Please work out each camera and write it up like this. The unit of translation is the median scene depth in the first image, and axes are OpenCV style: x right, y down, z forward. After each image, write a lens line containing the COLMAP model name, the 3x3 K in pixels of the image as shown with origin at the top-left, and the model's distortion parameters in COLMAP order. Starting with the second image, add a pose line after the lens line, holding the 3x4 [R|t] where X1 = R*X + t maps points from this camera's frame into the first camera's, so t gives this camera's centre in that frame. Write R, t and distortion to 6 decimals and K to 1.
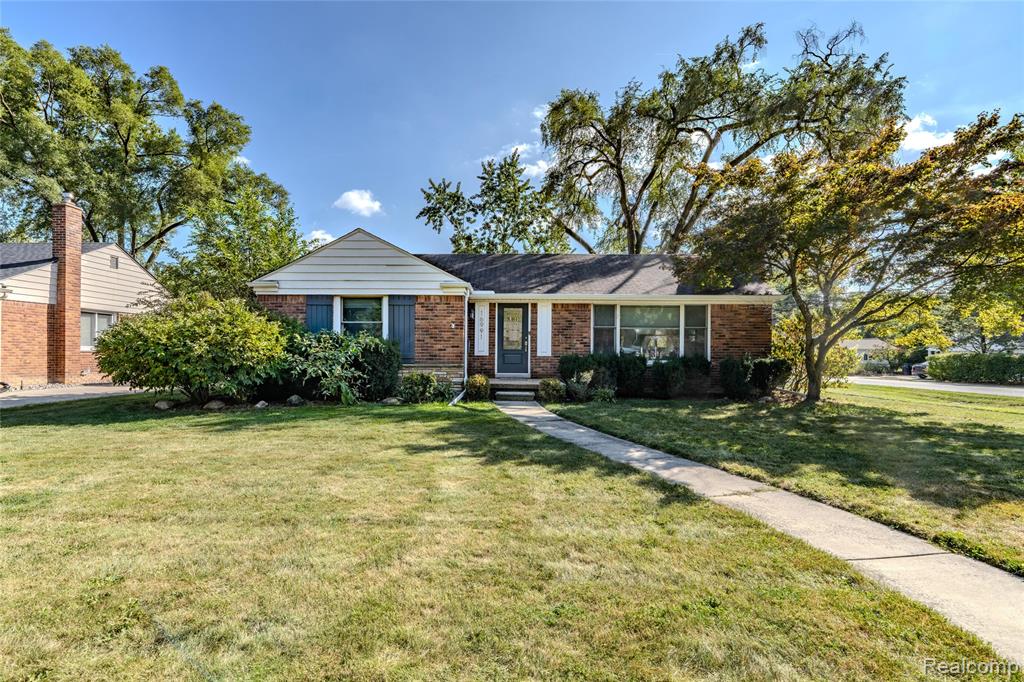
lens RADIAL K [[425.0, 0, 510.6], [0, 425.0, 347.0], [0, 0, 1]] dist [0.000507, -0.001310]
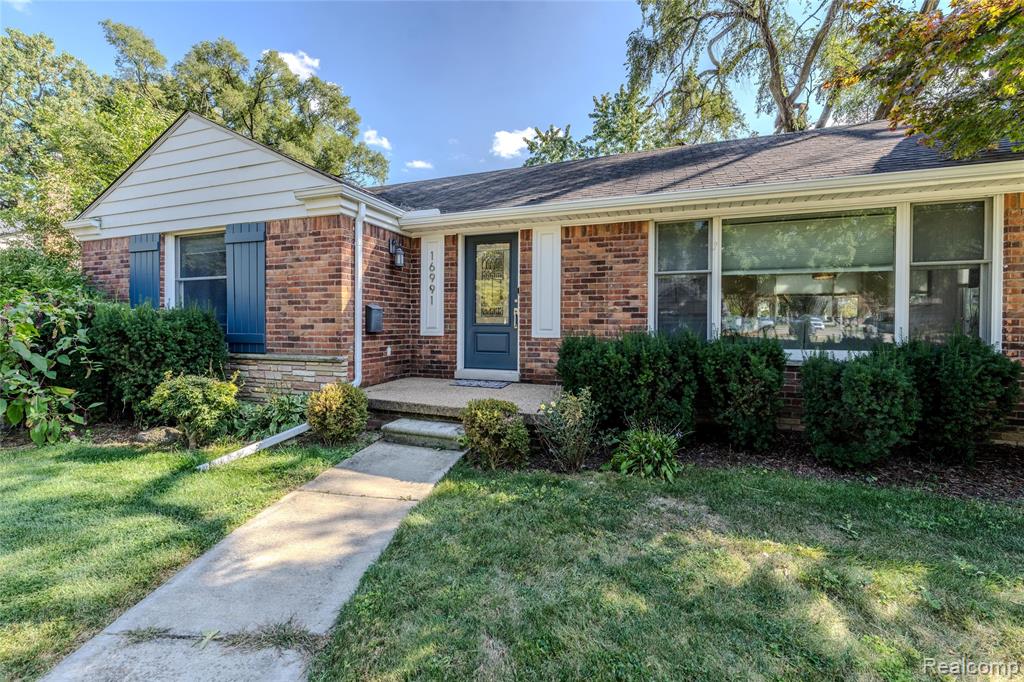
lens RADIAL K [[425.0, 0, 511.3], [0, 425.0, 322.4], [0, 0, 1]] dist [0.000507, -0.001310]
pose [[0.943367, -0.004092, -0.331725, 0.201289], [0.008805, 0.999881, 0.012706, -0.002475], [0.331634, -0.014908, 0.943290, 0.530026]]
